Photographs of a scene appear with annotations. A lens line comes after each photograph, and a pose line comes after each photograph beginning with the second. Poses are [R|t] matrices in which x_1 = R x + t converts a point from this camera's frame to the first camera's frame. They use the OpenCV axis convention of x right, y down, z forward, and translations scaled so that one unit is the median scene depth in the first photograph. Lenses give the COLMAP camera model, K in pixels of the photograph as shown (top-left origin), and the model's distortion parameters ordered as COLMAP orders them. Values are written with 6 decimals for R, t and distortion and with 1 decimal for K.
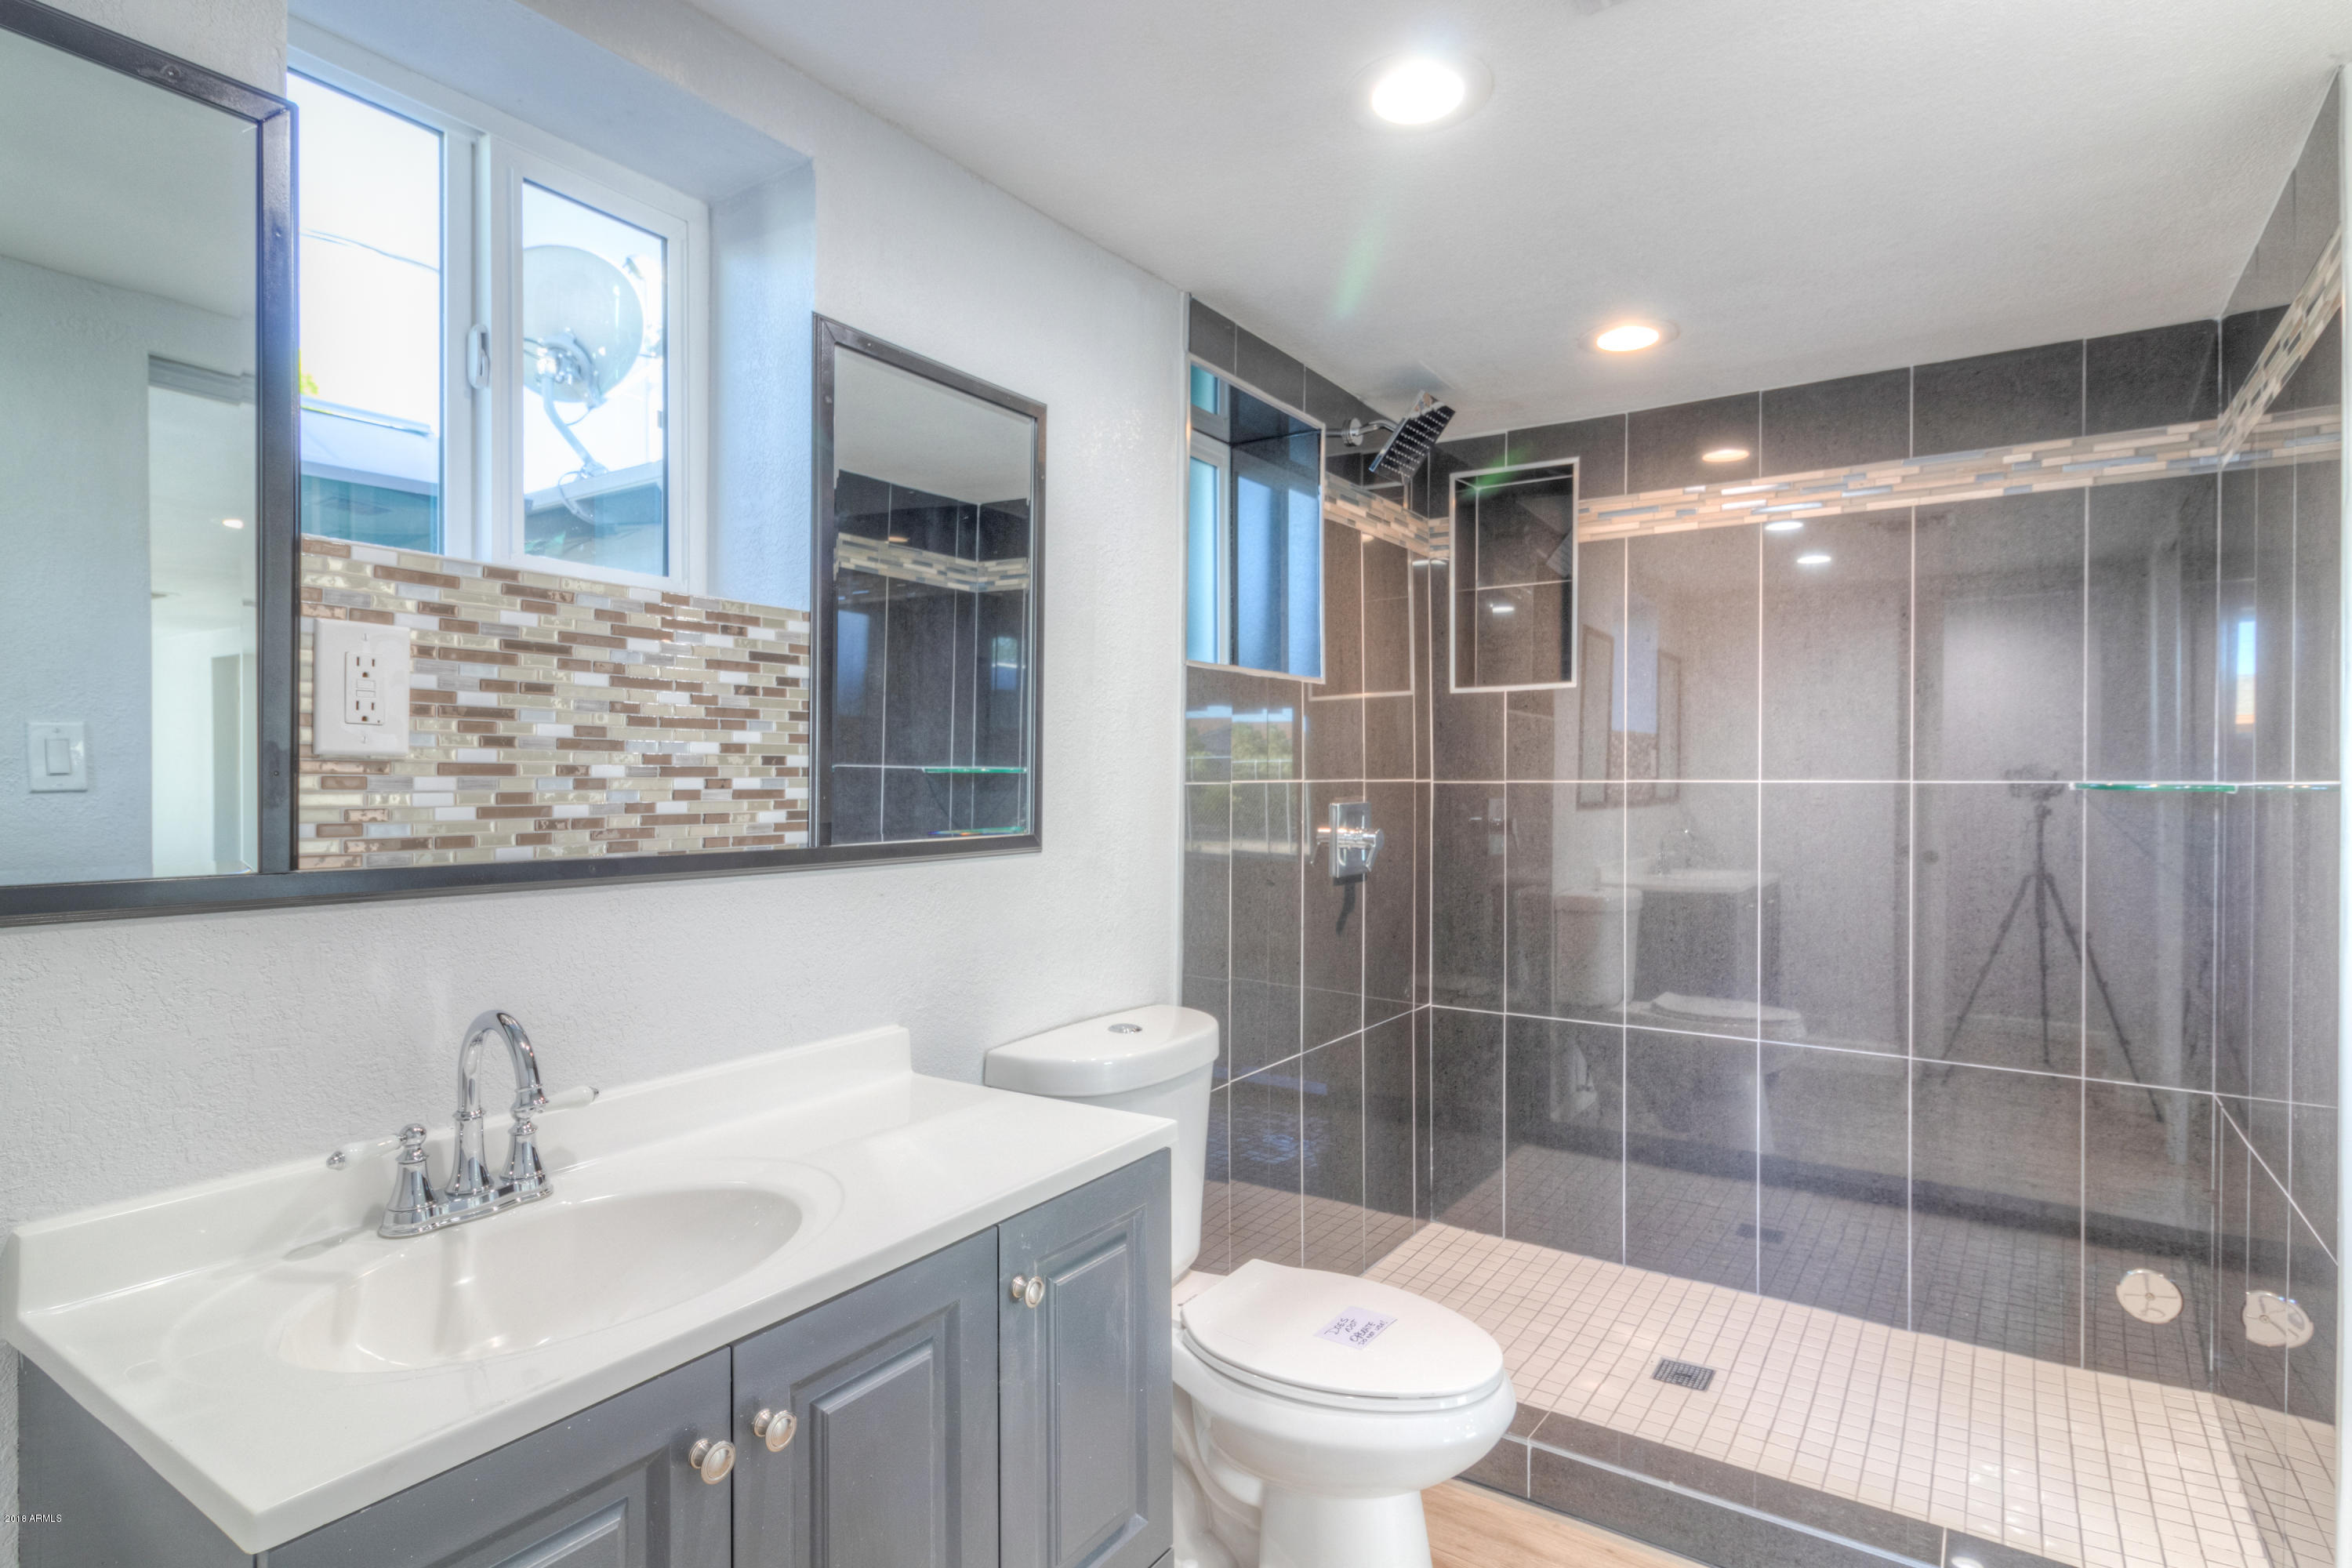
lens RADIAL K [[1216.8, 0, 1175.8], [0, 1216.8, 787.4], [0, 0, 1]] dist [0.004835, 0.000106]
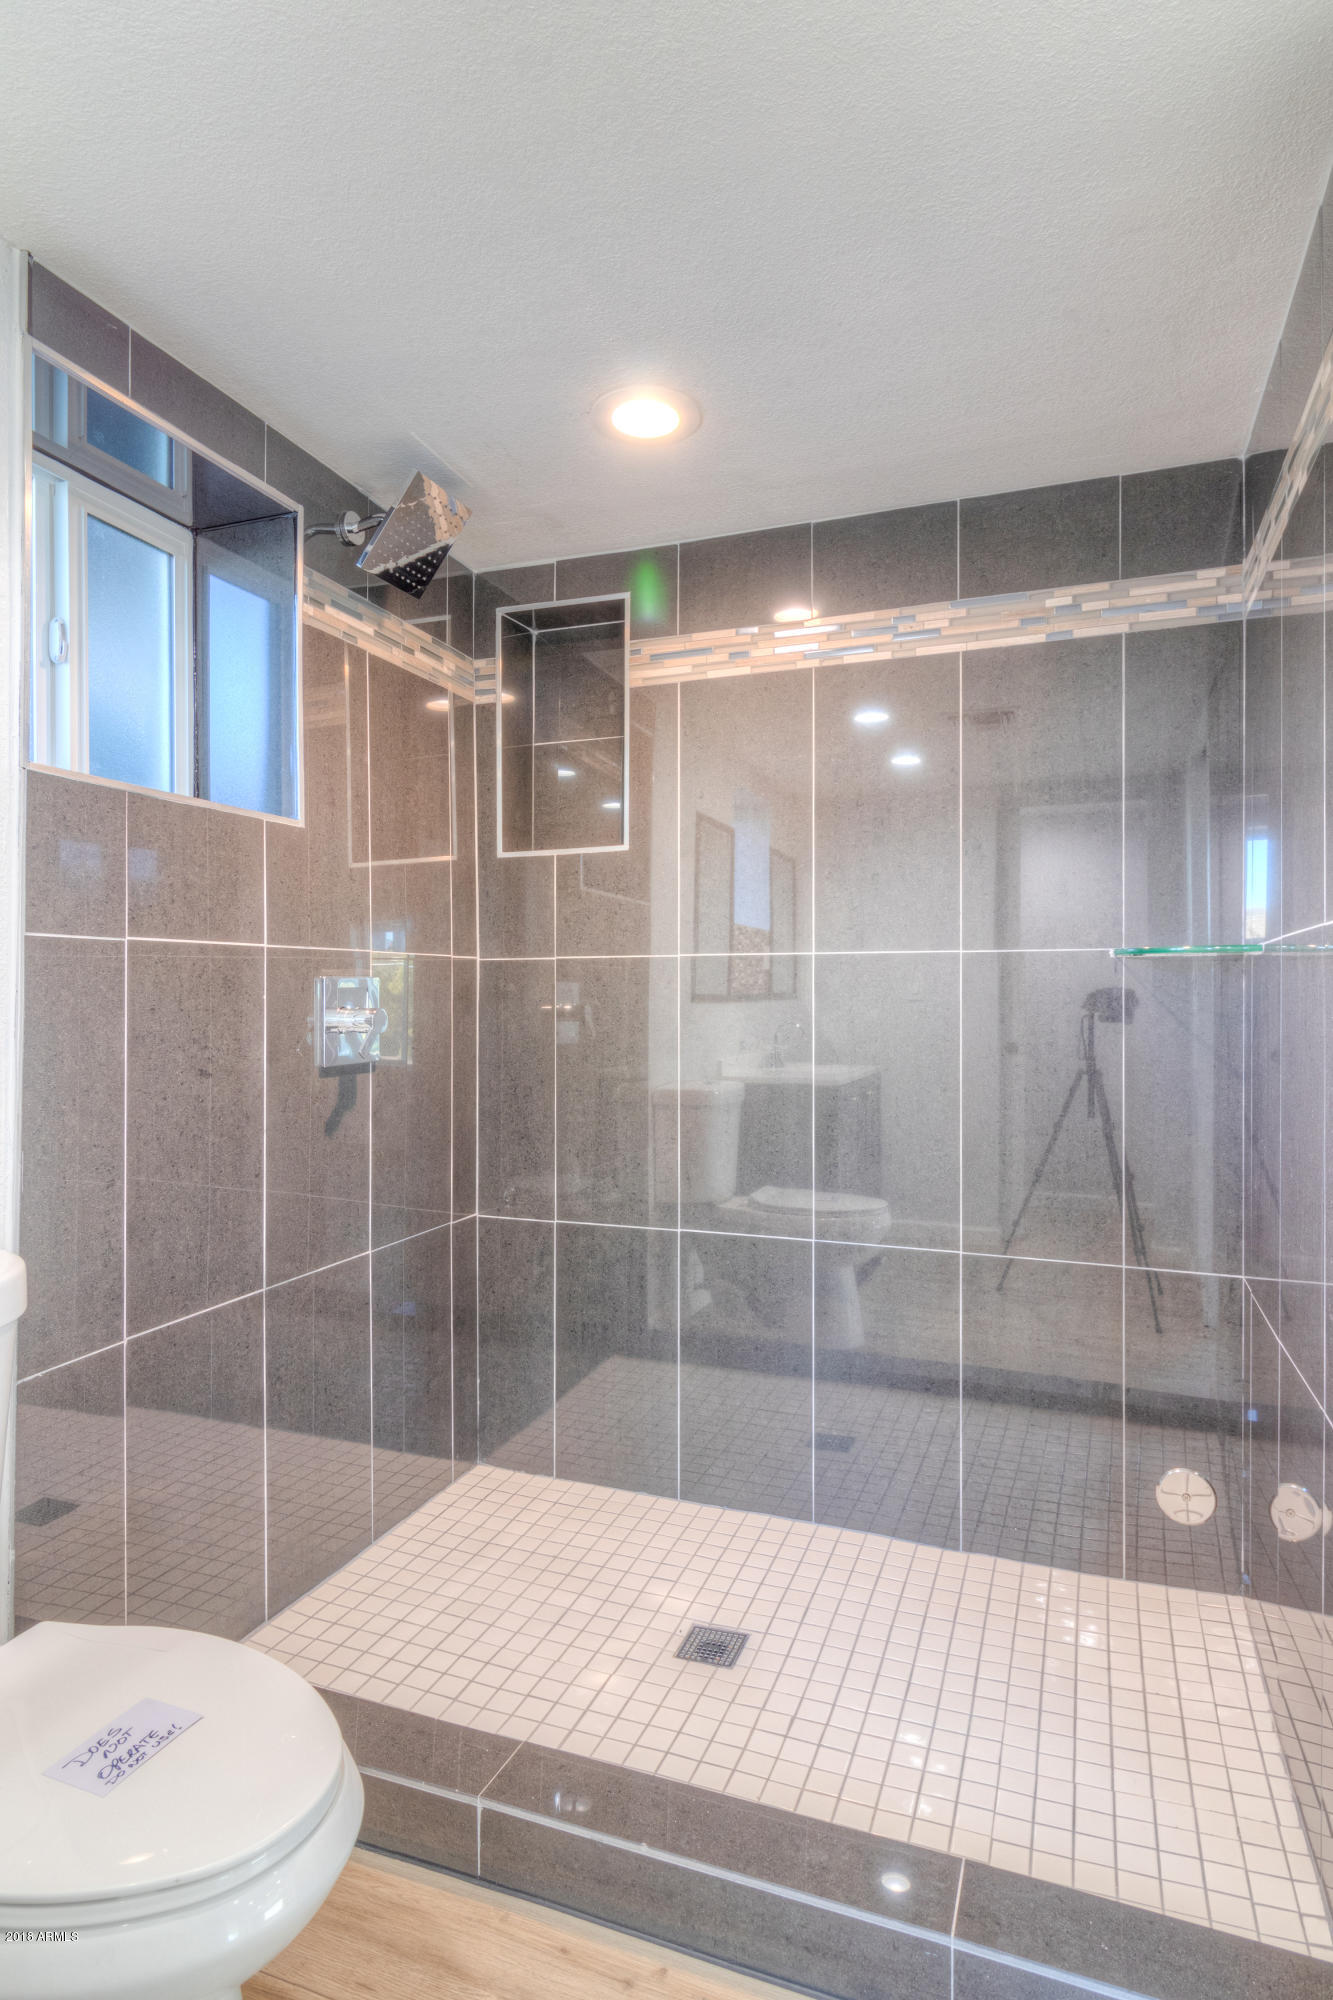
lens RADIAL K [[1111.3, 0, 667.0], [0, 1111.3, 996.9], [0, 0, 1]] dist [0.002038, 0.002463]
pose [[0.972711, -0.001860, 0.232014, 0.191596], [0.003323, 0.999977, -0.005915, 0.033533], [-0.231998, 0.006525, 0.972694, 0.234140]]
